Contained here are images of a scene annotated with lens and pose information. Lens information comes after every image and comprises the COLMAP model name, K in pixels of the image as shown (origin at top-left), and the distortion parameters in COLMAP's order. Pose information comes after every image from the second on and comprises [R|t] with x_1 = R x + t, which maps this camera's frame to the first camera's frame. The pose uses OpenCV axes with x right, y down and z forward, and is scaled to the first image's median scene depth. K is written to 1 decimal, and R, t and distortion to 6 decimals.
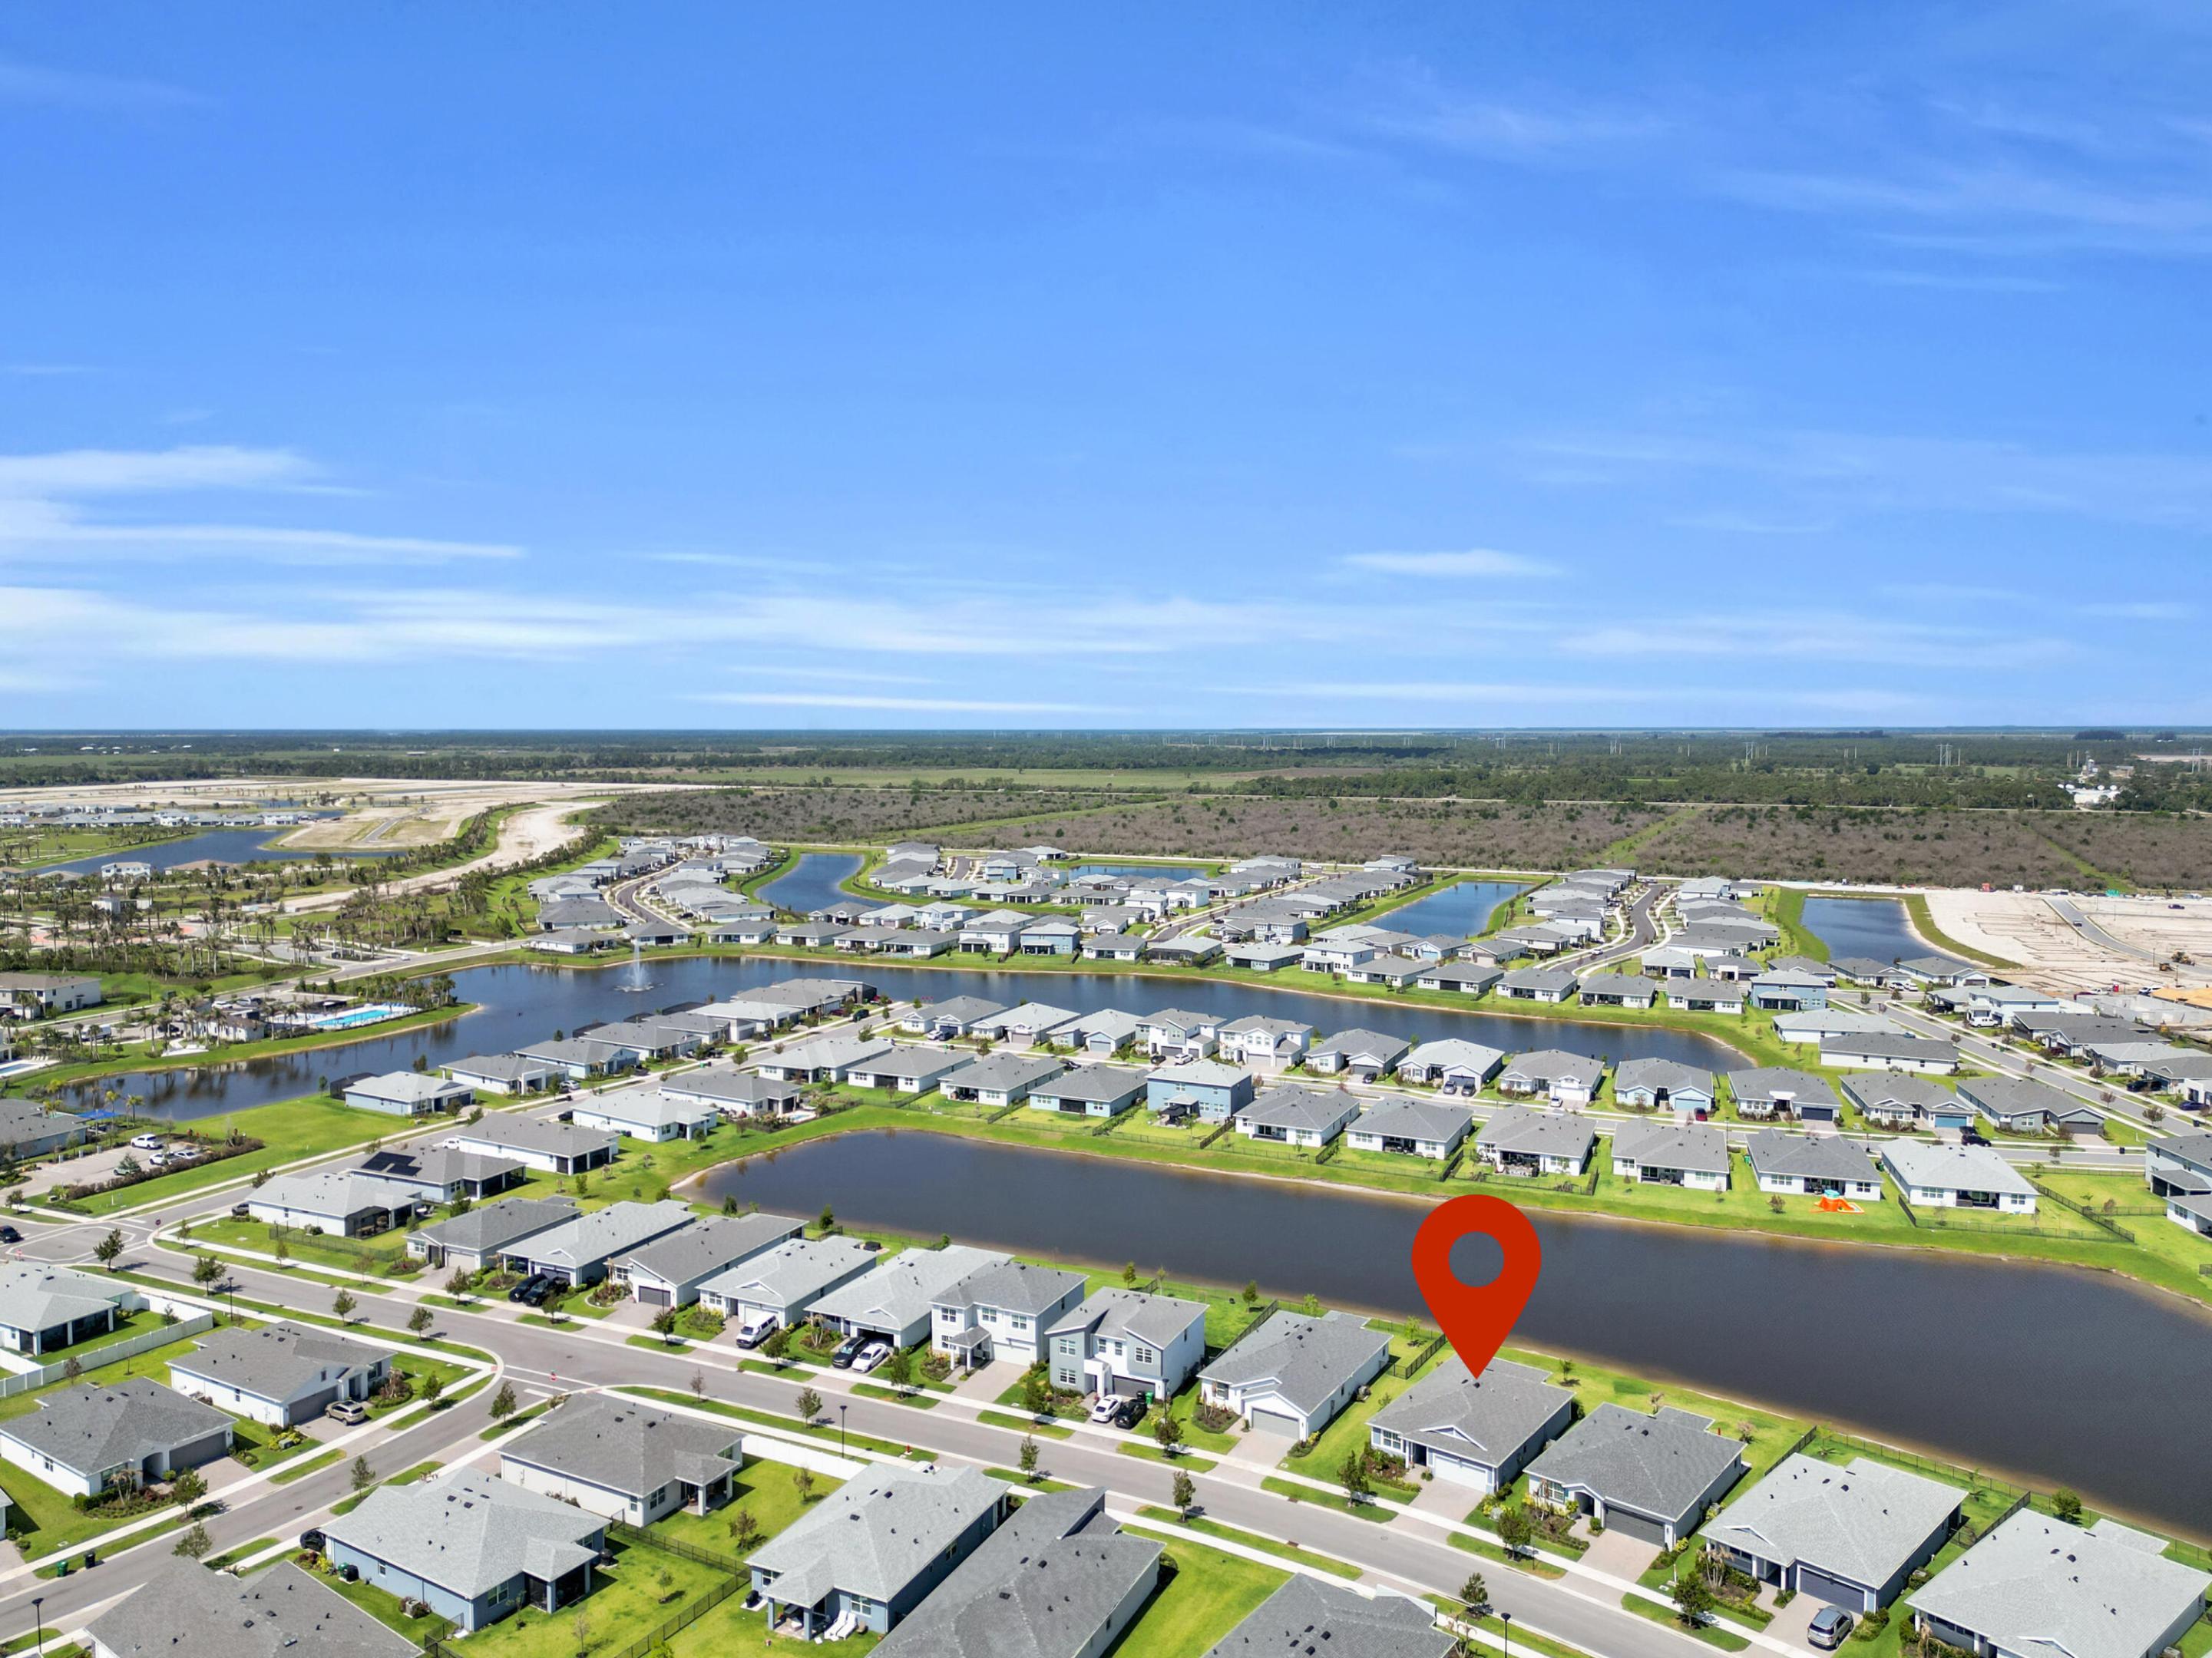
lens RADIAL K [[1565.0, 0, 1099.7], [0, 1565.0, 822.2], [0, 0, 1]] dist [0.080532, -0.078427]
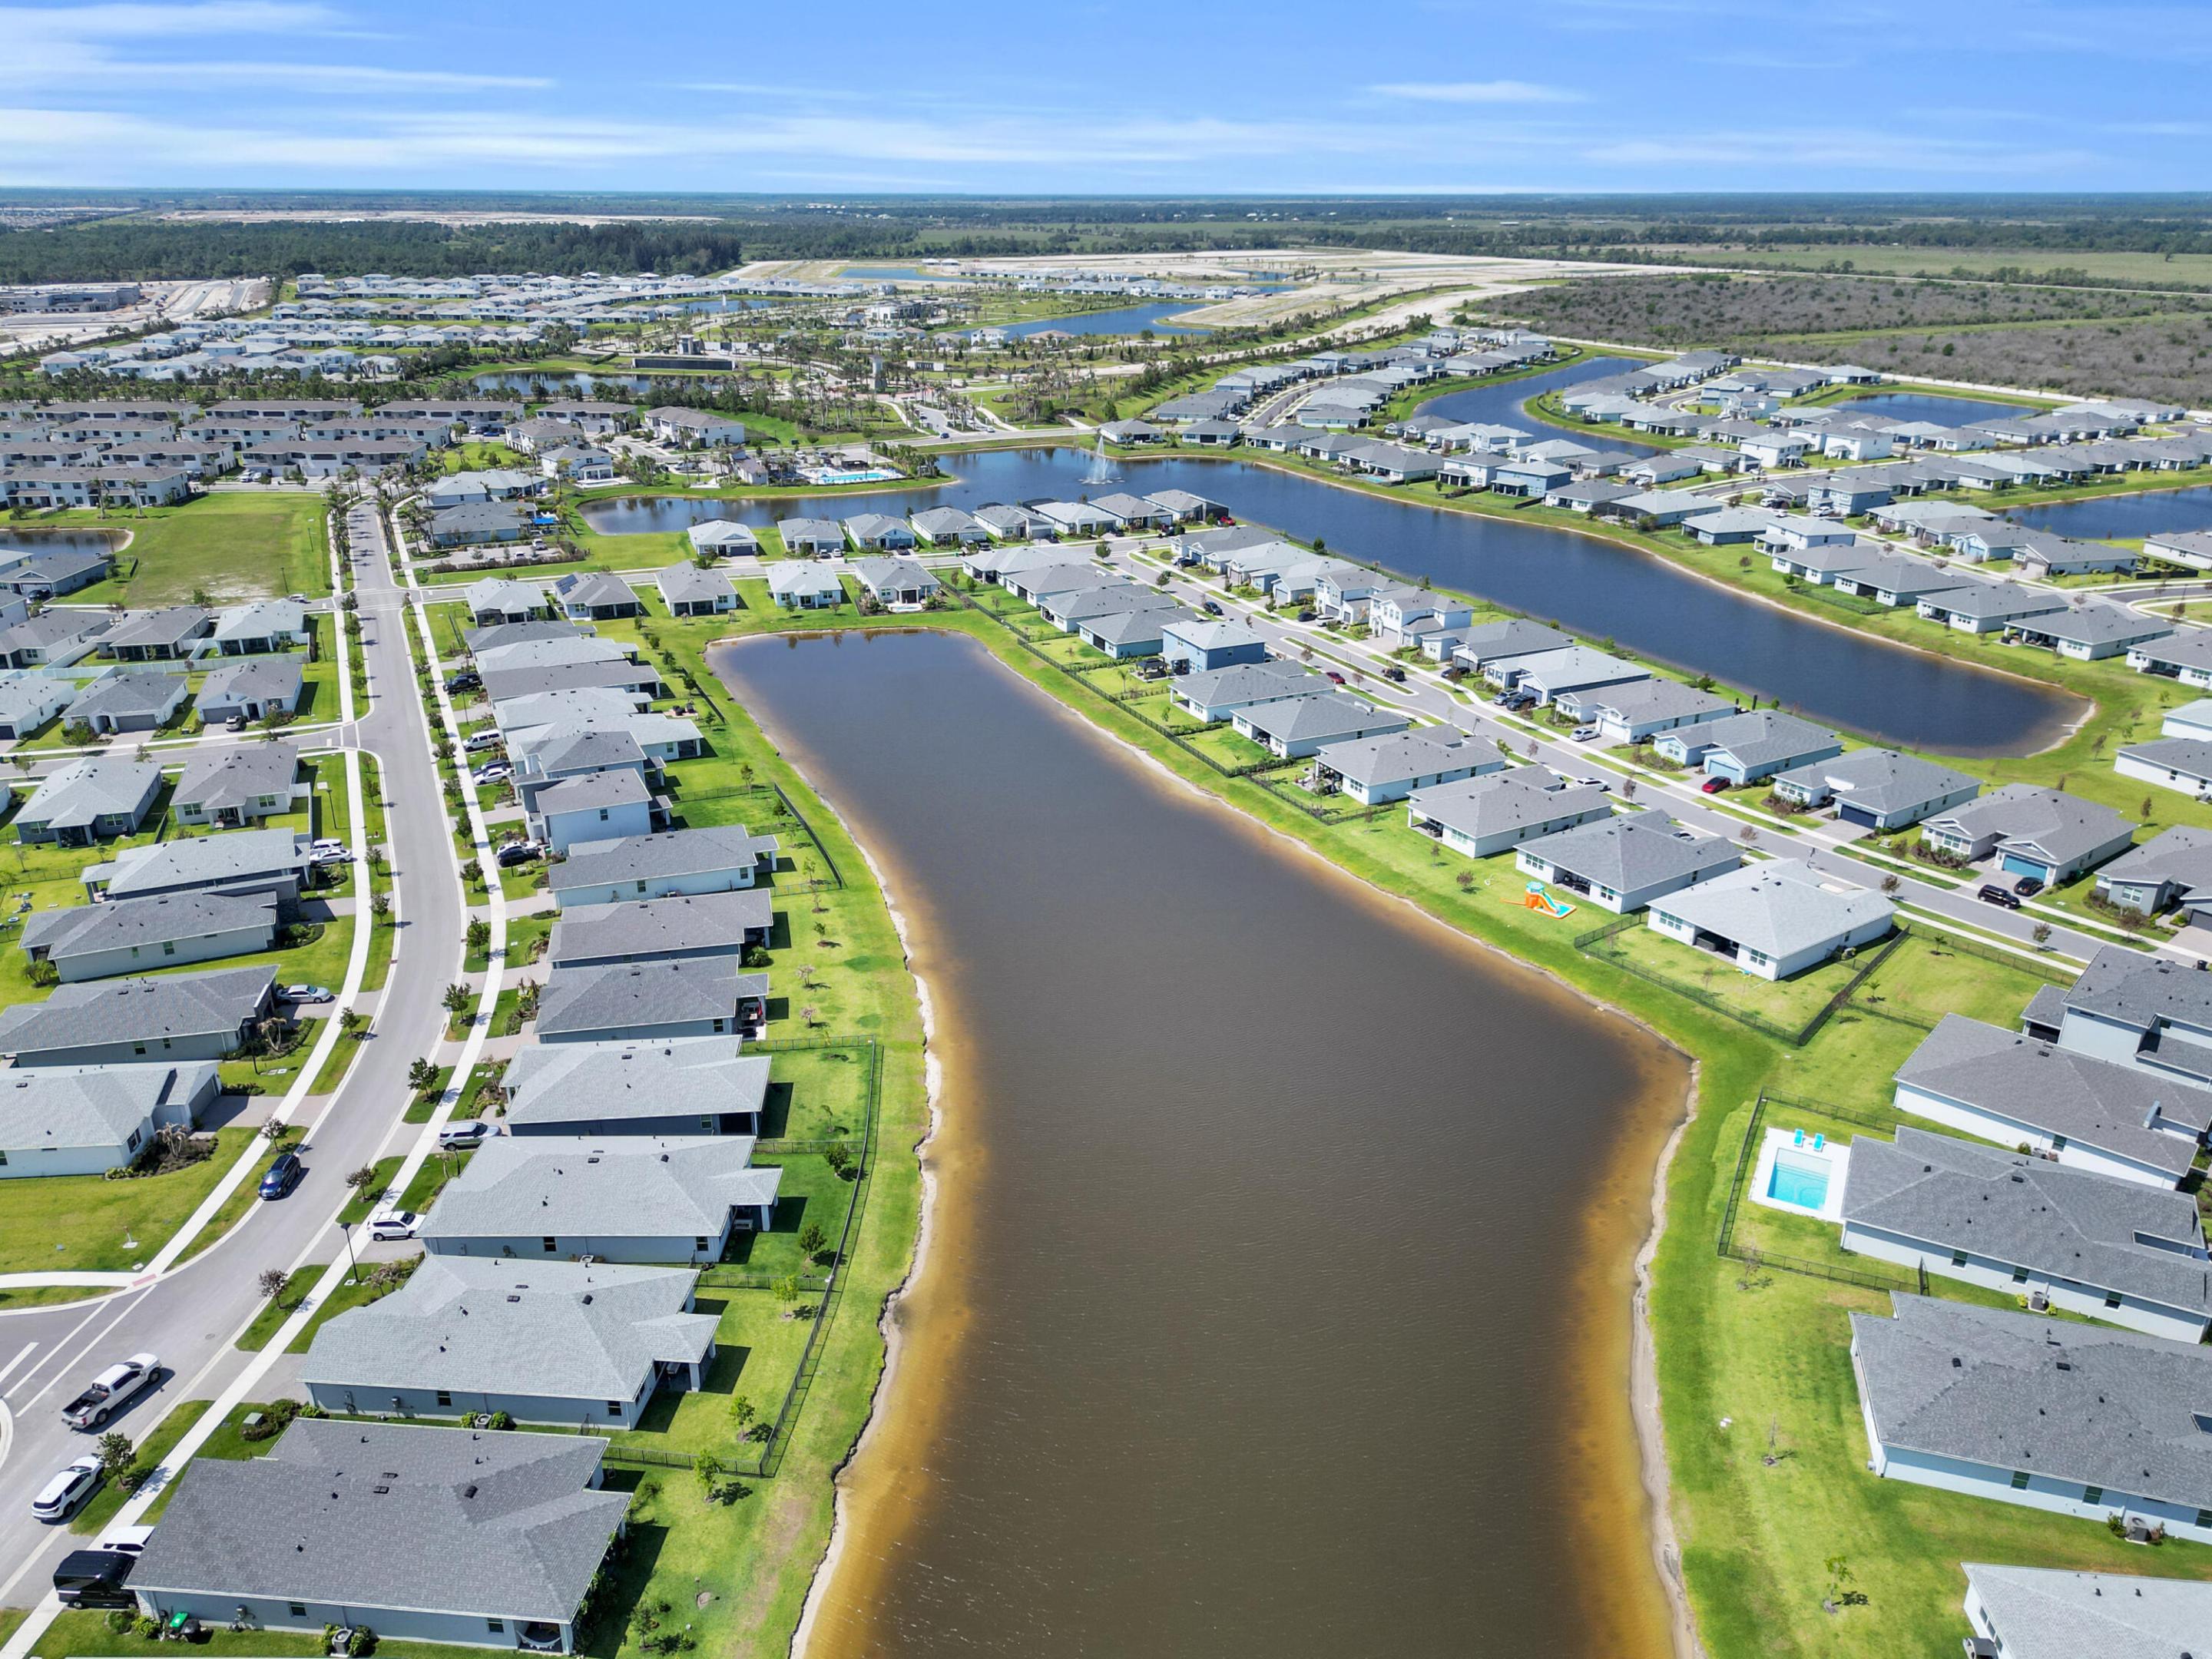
lens RADIAL K [[1565.2, 0, 1099.7], [0, 1565.2, 822.7], [0, 0, 1]] dist [0.080532, -0.078427]
pose [[0.768597, 0.242174, -0.592124, 0.588489], [-0.044363, 0.943527, 0.328311, -0.041813], [0.638193, -0.226070, 0.735936, 0.207726]]
